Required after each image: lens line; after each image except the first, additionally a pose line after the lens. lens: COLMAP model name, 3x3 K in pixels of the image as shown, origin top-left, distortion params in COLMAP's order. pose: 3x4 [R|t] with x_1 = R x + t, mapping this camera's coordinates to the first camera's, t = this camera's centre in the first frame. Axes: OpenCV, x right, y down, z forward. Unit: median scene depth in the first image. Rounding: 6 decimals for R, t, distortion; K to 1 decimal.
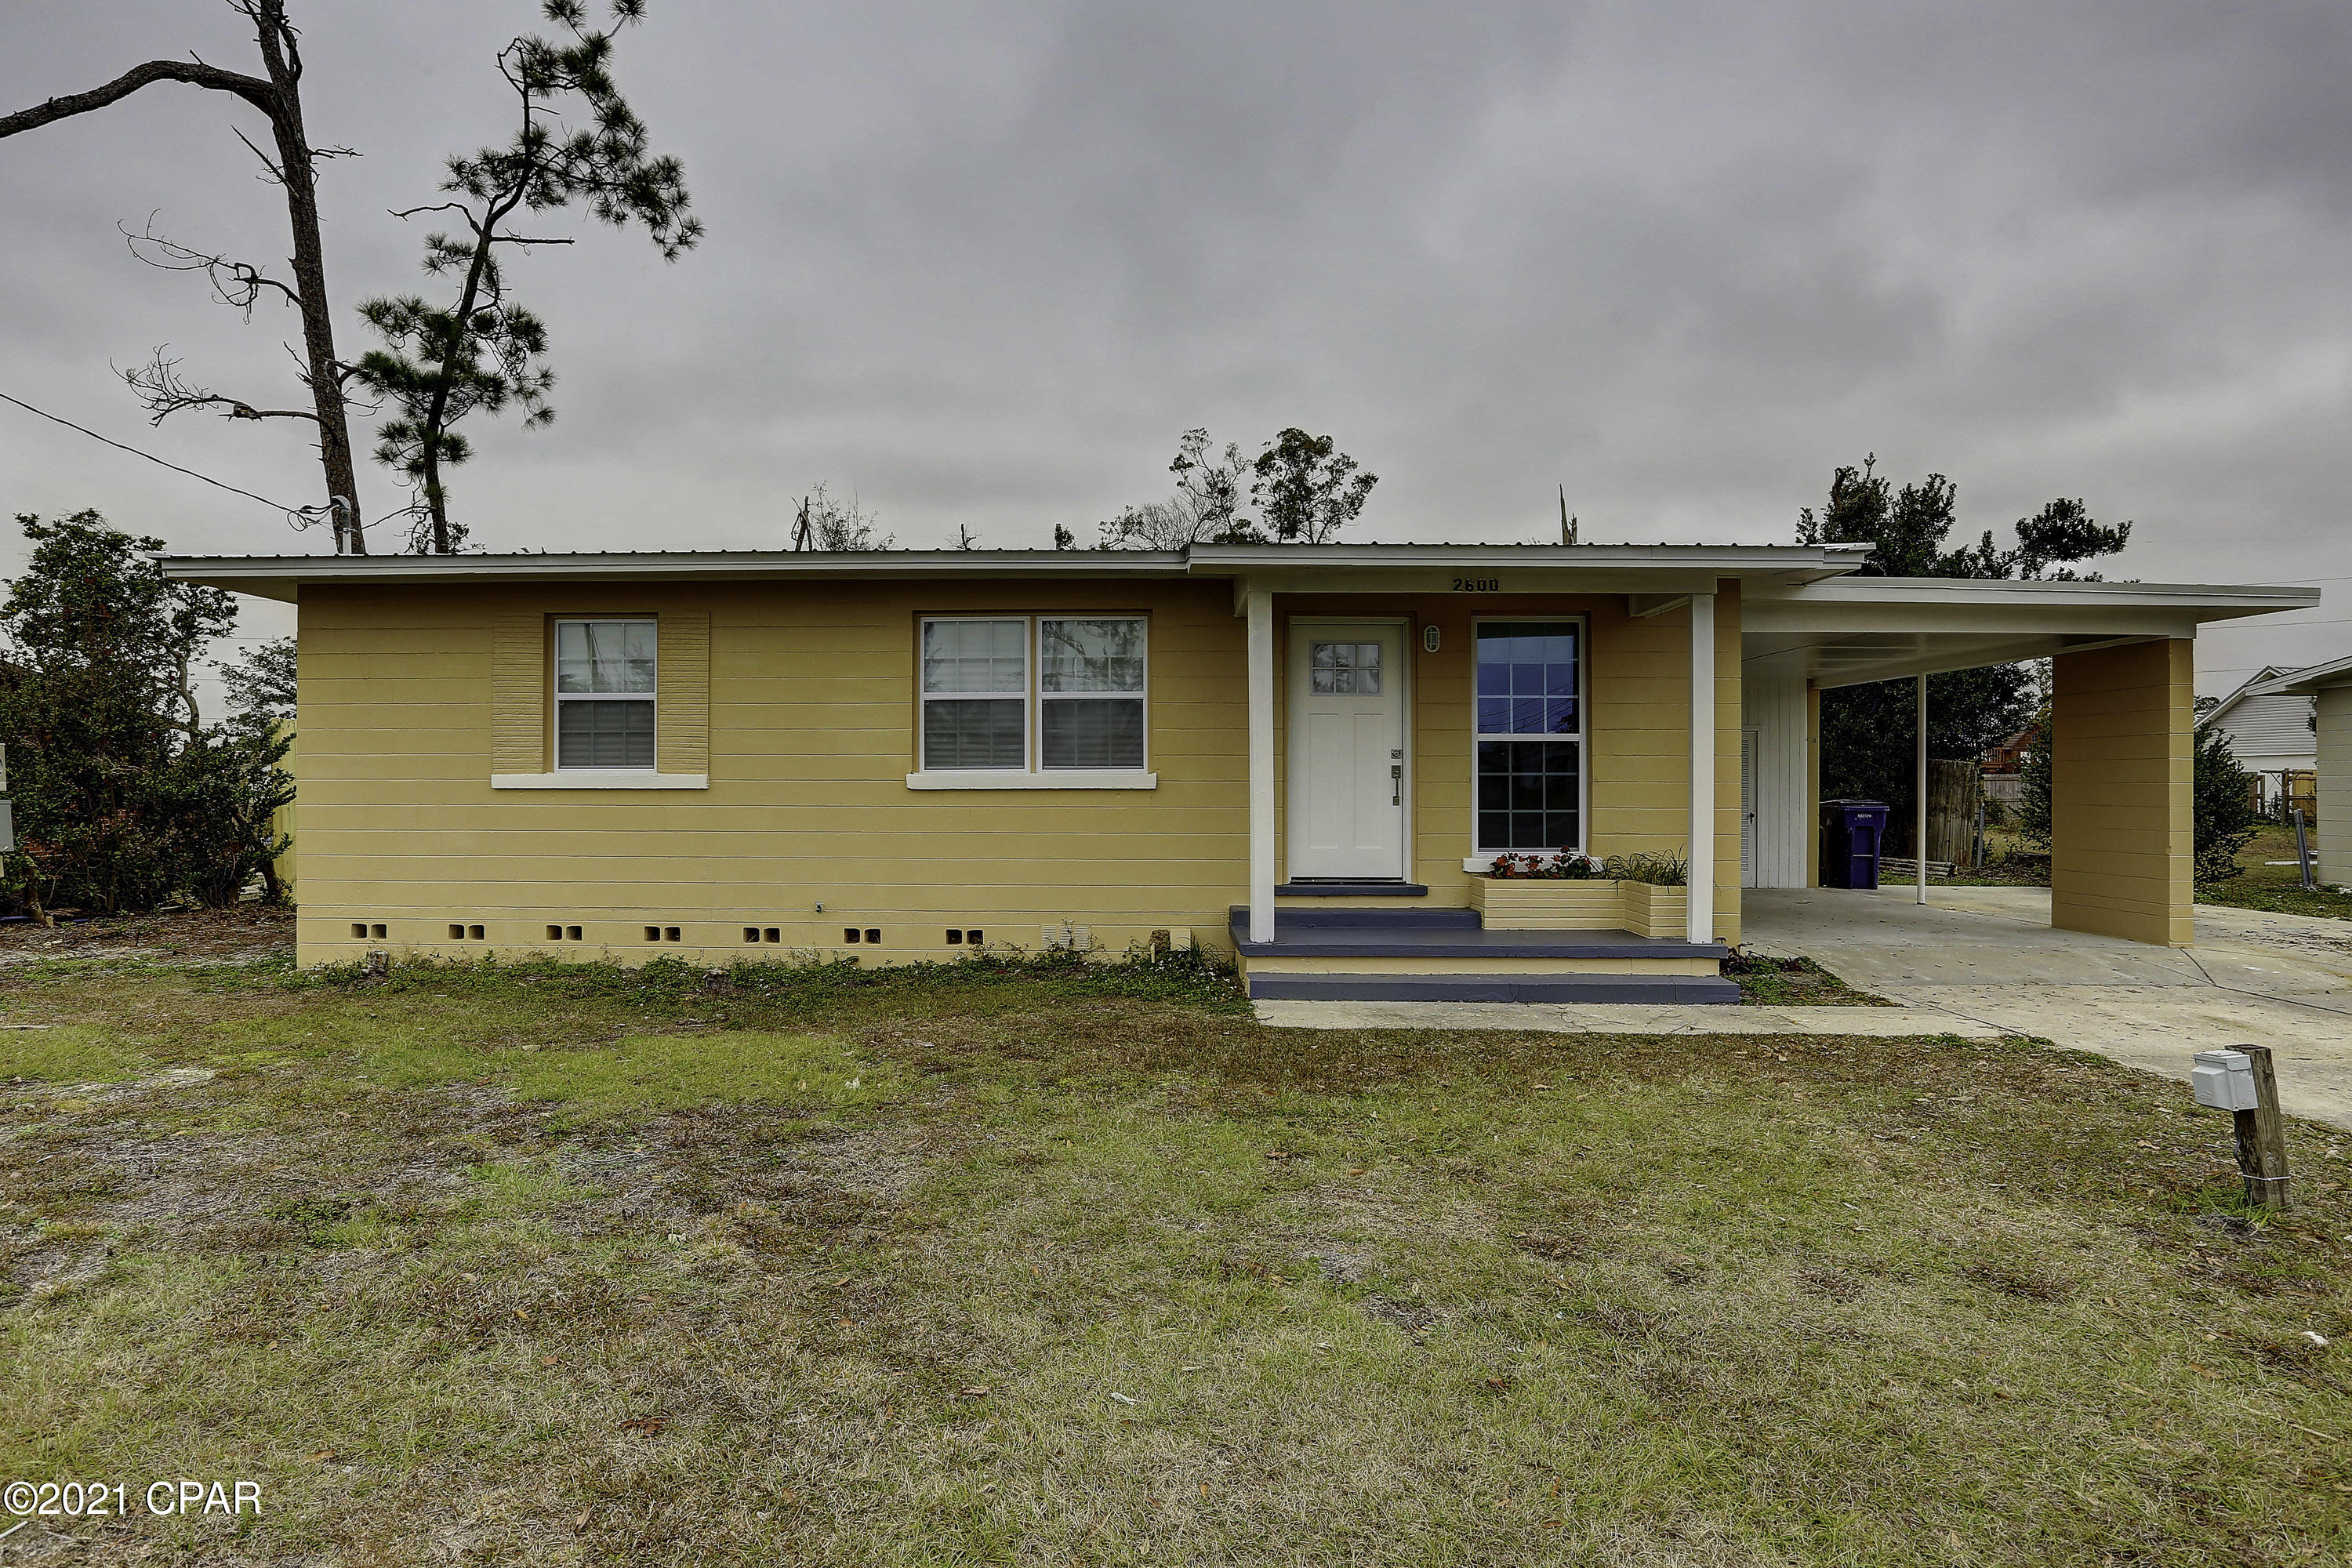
lens RADIAL K [[1309.7, 0, 1176.0], [0, 1309.7, 784.0], [0, 0, 1]] dist [-0.047356, 0.001699]
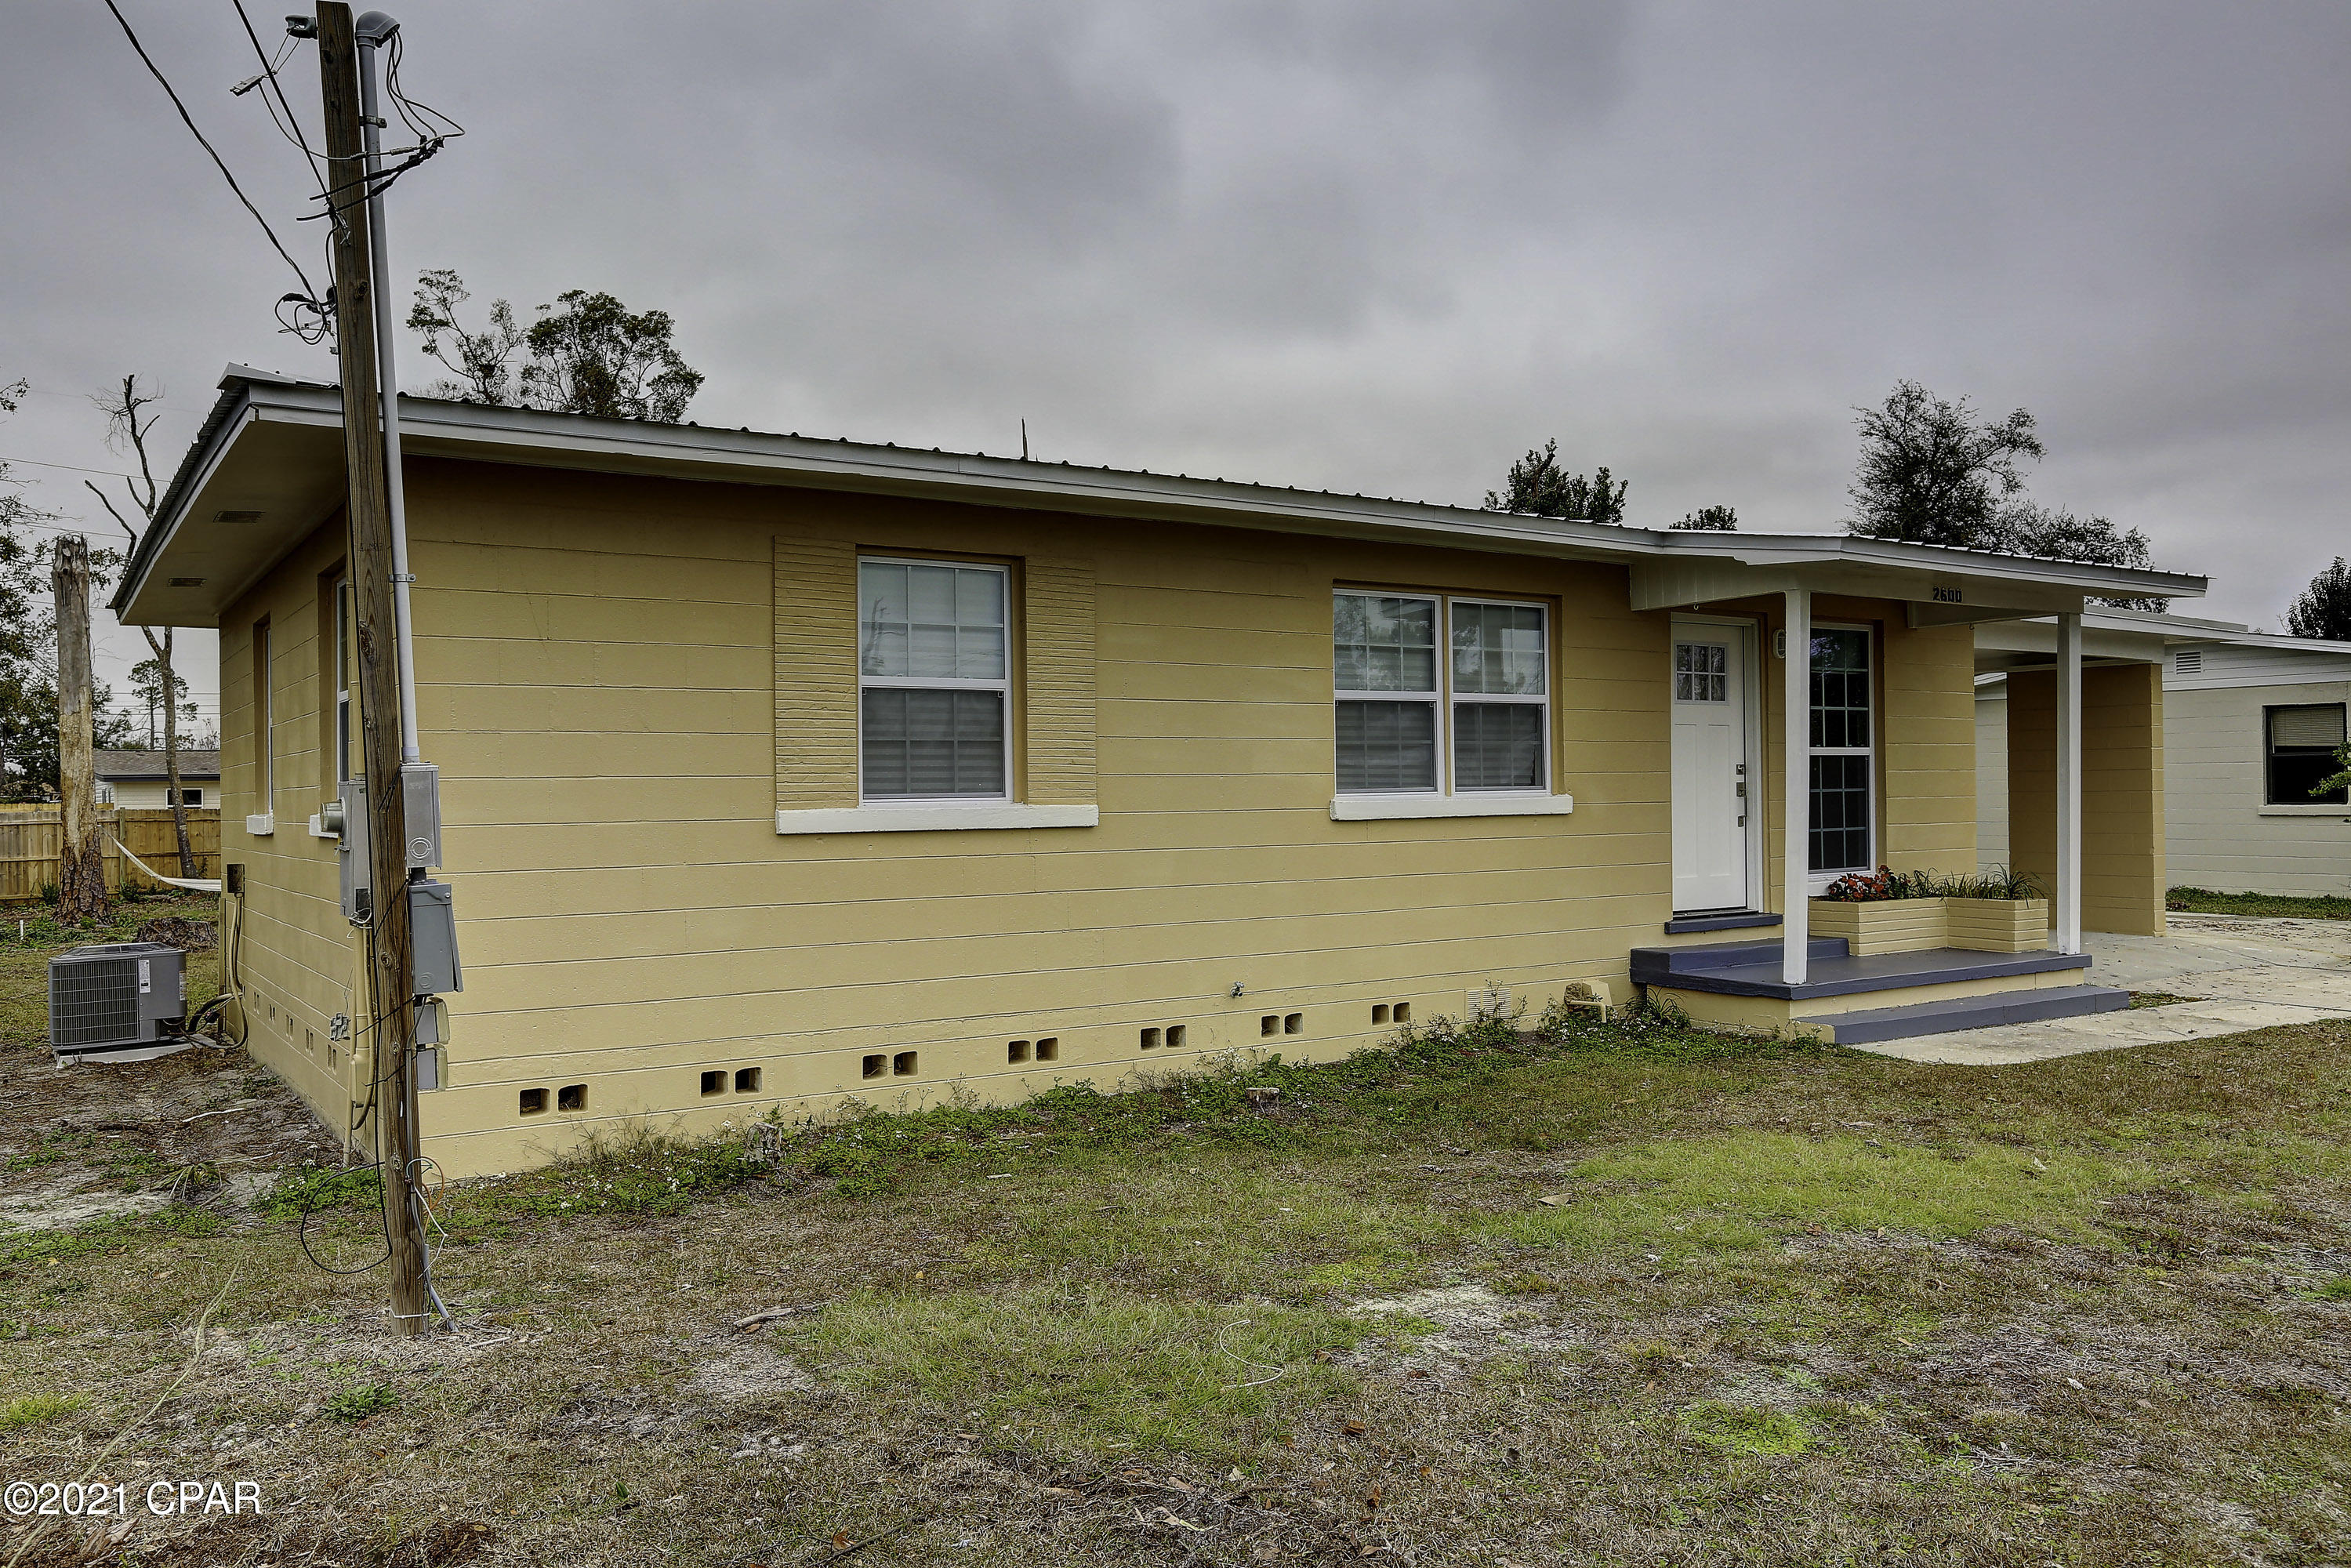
lens RADIAL K [[1721.6, 0, 1241.8], [0, 1721.6, 775.4], [0, 0, 1]] dist [-0.002772, 0.086052]
pose [[0.822180, -0.007606, 0.569177, -0.797821], [0.013299, 0.999894, -0.005848, -0.016775], [-0.569073, 0.012377, 0.822194, 0.221861]]
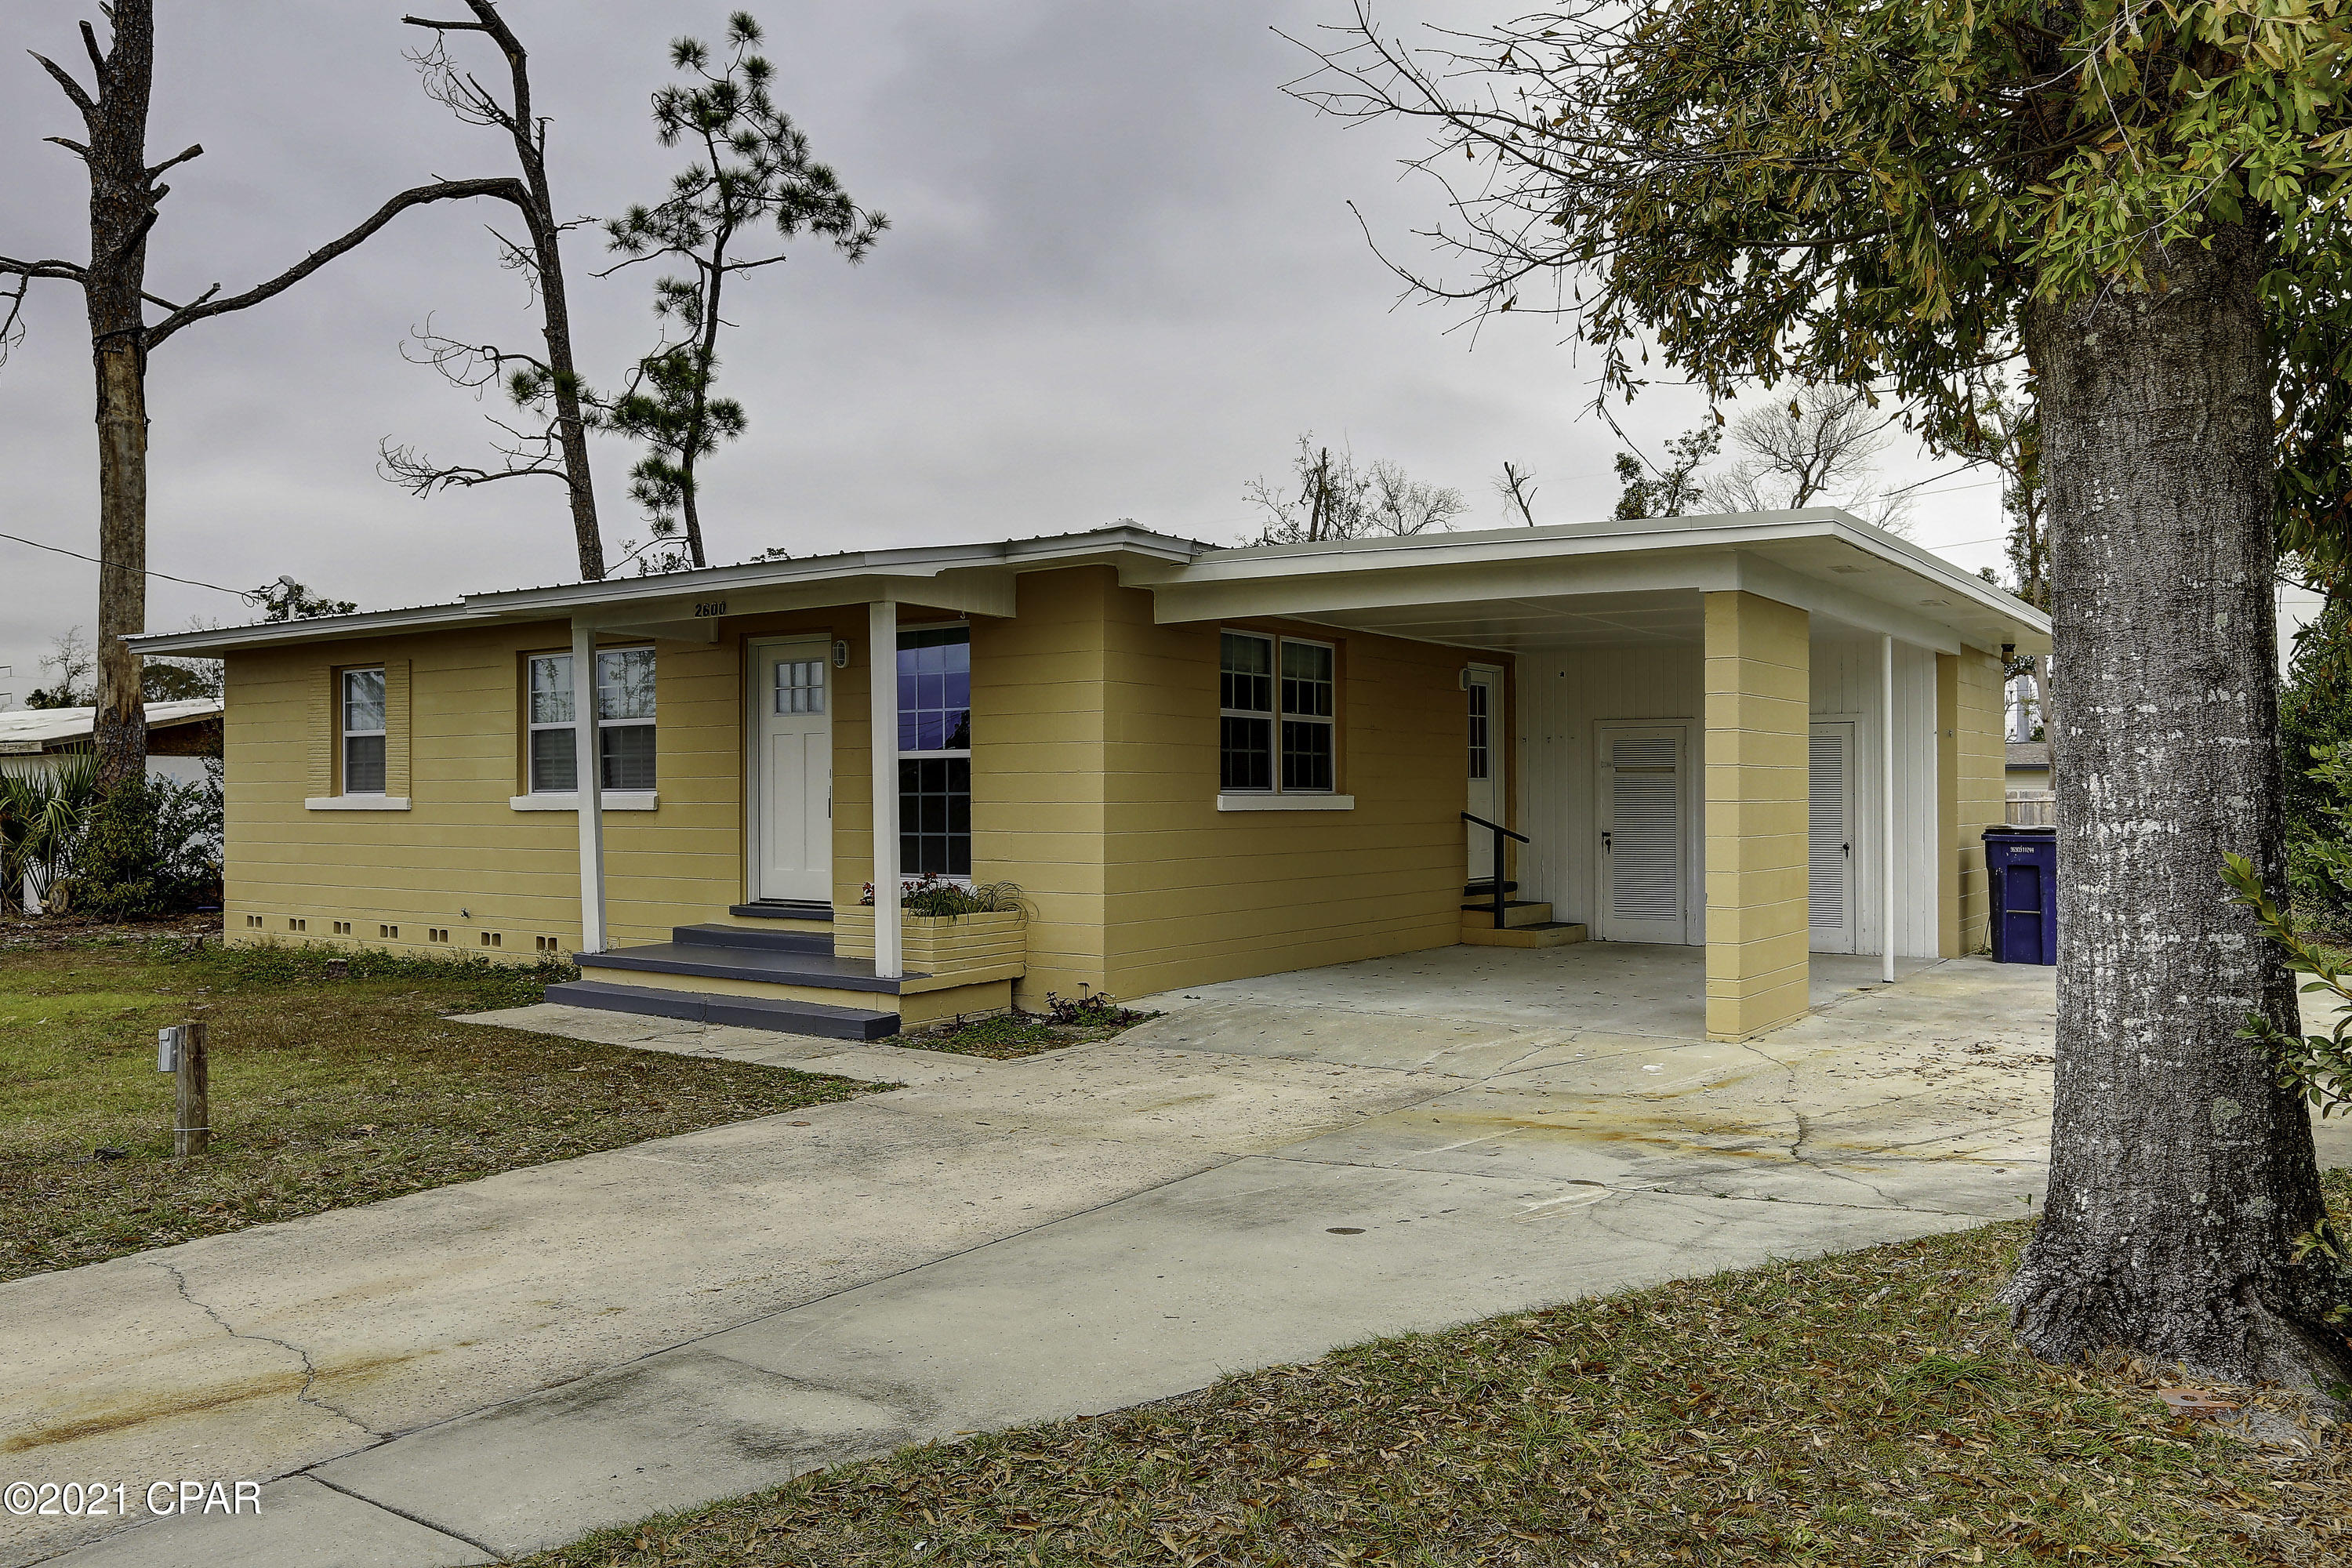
lens RADIAL K [[1835.7, 0, 1176.0], [0, 1835.7, 784.0], [0, 0, 1]] dist [-0.004833, -0.159476]
pose [[0.817771, -0.008330, -0.575484, 1.164927], [0.003651, 0.999950, -0.009286, -0.002033], [0.575533, 0.005492, 0.817760, 0.038412]]
